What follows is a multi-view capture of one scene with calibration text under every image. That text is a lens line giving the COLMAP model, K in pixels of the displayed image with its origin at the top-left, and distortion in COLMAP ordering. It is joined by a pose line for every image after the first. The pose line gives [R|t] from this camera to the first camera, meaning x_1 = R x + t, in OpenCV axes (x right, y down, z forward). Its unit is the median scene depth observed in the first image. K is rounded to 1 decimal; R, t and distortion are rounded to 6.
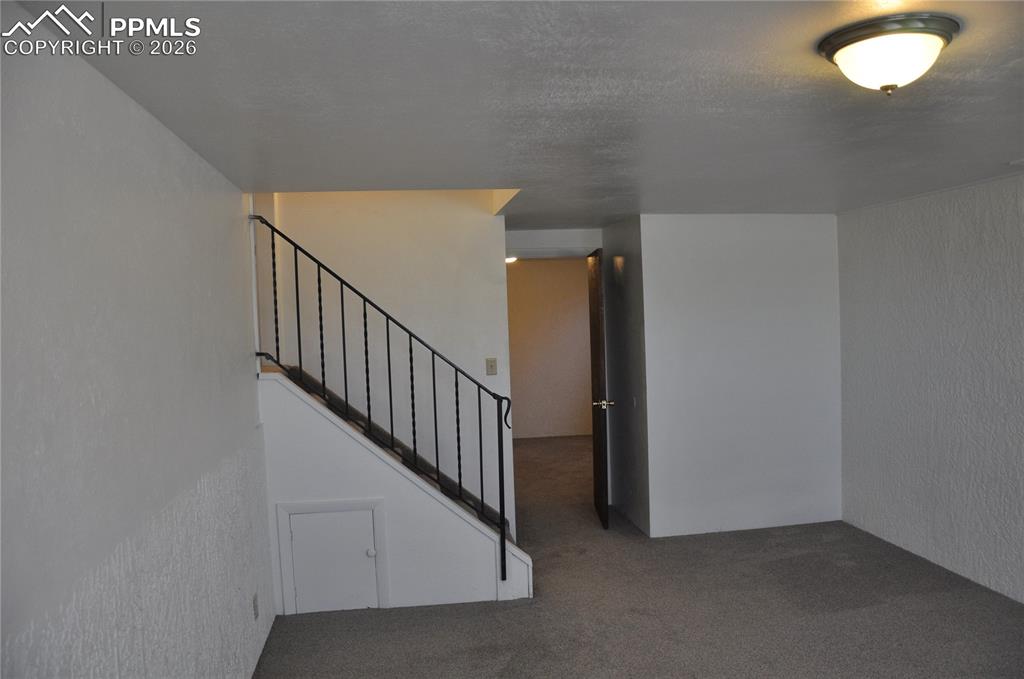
lens RADIAL K [[793.7, 0, 513.7], [0, 793.7, 350.3], [0, 0, 1]] dist [-0.159187, 0.126106]
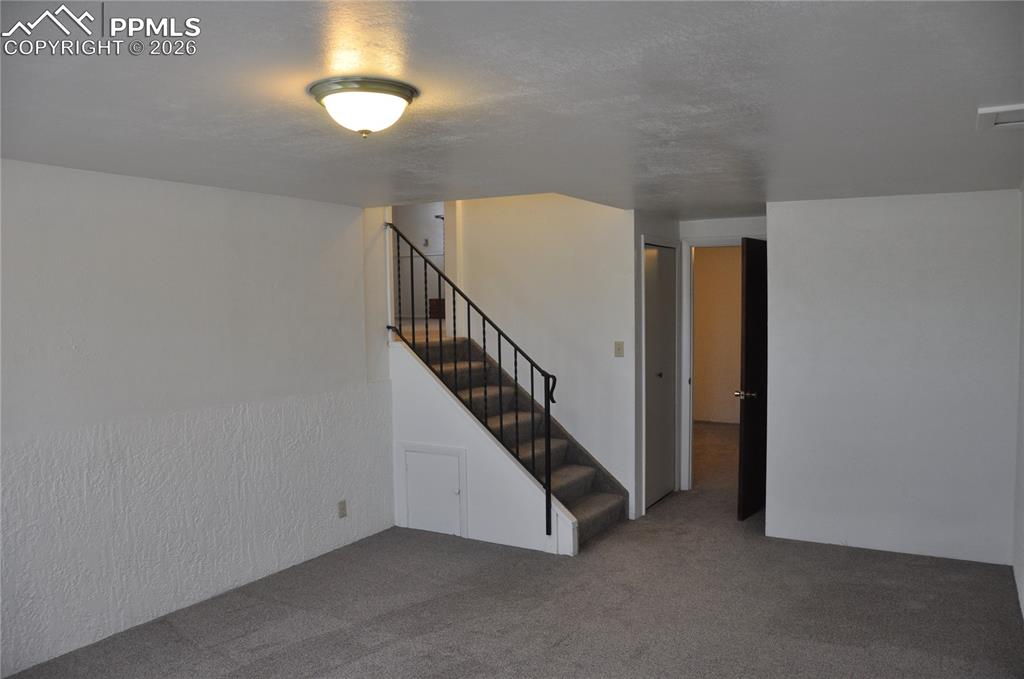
lens RADIAL K [[793.7, 0, 513.7], [0, 793.7, 350.3], [0, 0, 1]] dist [-0.159187, 0.126106]
pose [[0.781469, 0.062399, -0.620816, 0.644914], [-0.041160, 0.997975, 0.048497, -0.030073], [0.622585, -0.012346, 0.782455, 0.070849]]
